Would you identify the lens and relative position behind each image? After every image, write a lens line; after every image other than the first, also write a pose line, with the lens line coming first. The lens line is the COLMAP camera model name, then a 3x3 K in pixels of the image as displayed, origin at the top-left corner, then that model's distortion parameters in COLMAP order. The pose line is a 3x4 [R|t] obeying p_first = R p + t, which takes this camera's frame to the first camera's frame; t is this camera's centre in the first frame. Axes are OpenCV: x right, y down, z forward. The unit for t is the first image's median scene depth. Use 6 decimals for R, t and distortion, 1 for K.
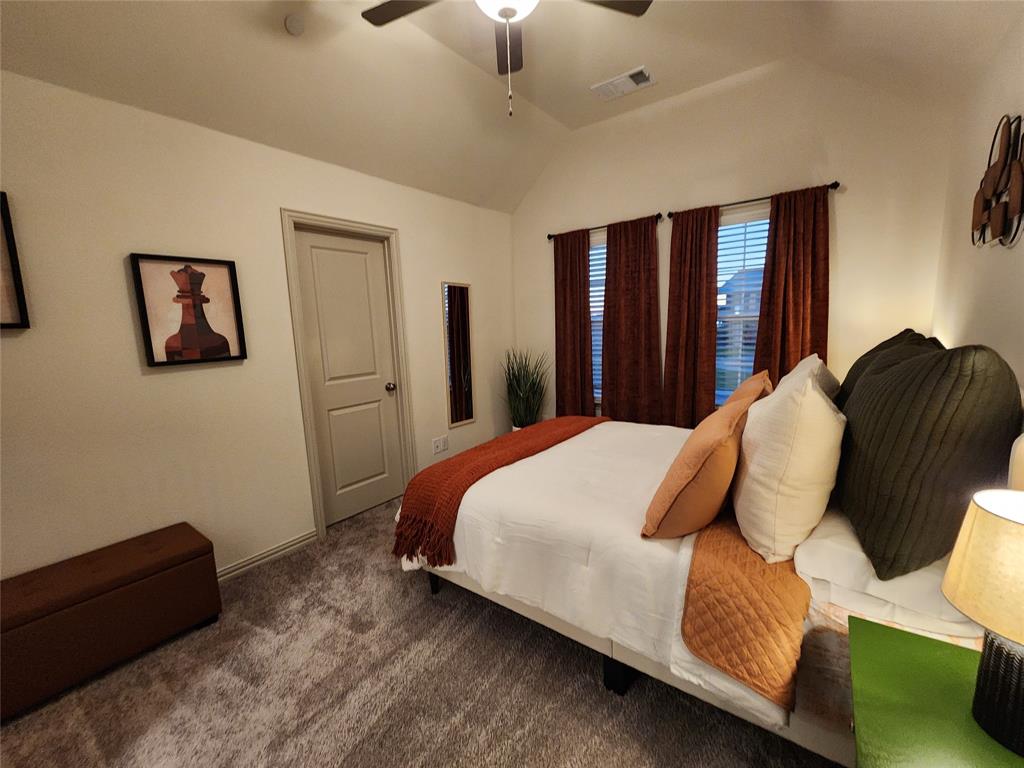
lens RADIAL K [[421.0, 0, 512.1], [0, 421.0, 384.1], [0, 0, 1]] dist [0.003922, -0.000316]
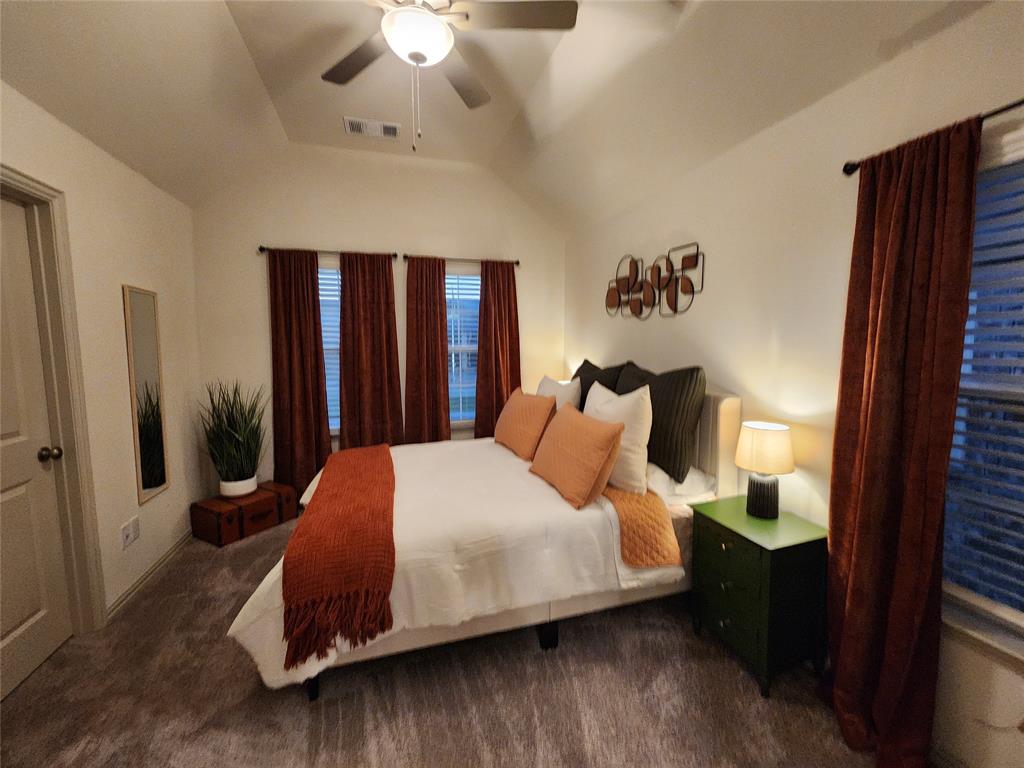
lens RADIAL K [[421.0, 0, 512.7], [0, 421.0, 380.9], [0, 0, 1]] dist [0.003922, -0.000316]
pose [[0.589994, -0.039612, 0.806436, -0.451292], [0.099147, 0.994791, -0.023673, -0.019498], [-0.801297, 0.093923, 0.590848, 0.162098]]
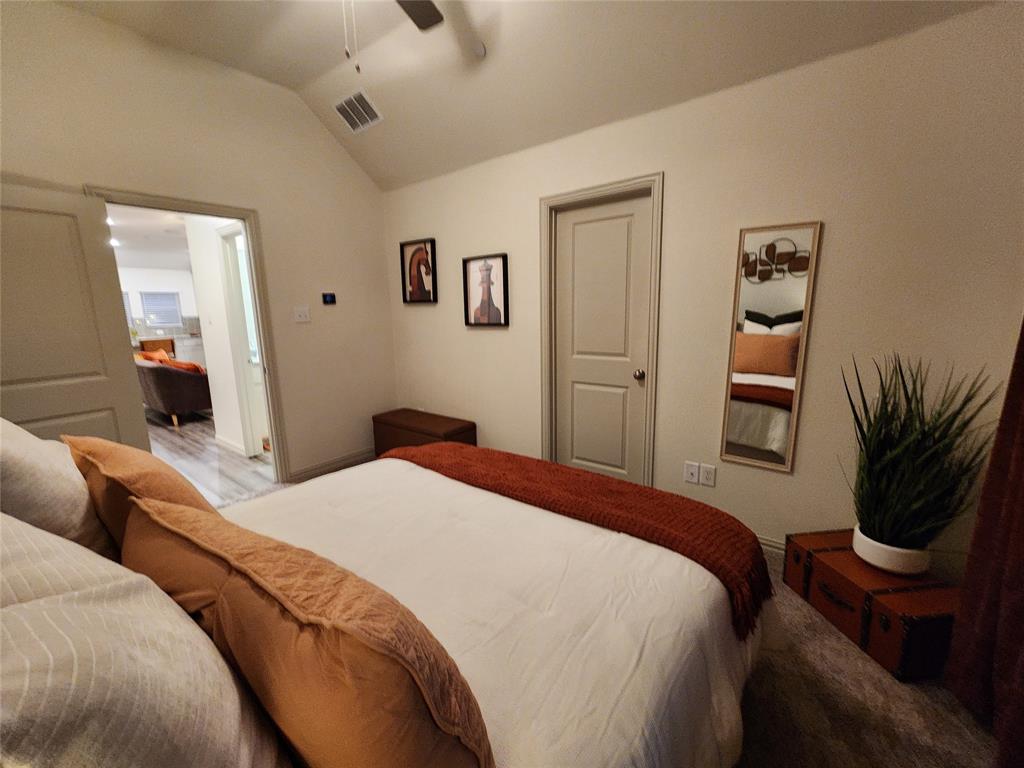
lens RADIAL K [[421.0, 0, 508.4], [0, 421.0, 382.7], [0, 0, 1]] dist [0.003922, -0.000316]
pose [[-0.016124, 0.215007, -0.976479, 0.633913], [-0.115433, 0.969676, 0.215415, -0.153055], [0.993184, 0.116191, 0.009184, 0.882941]]
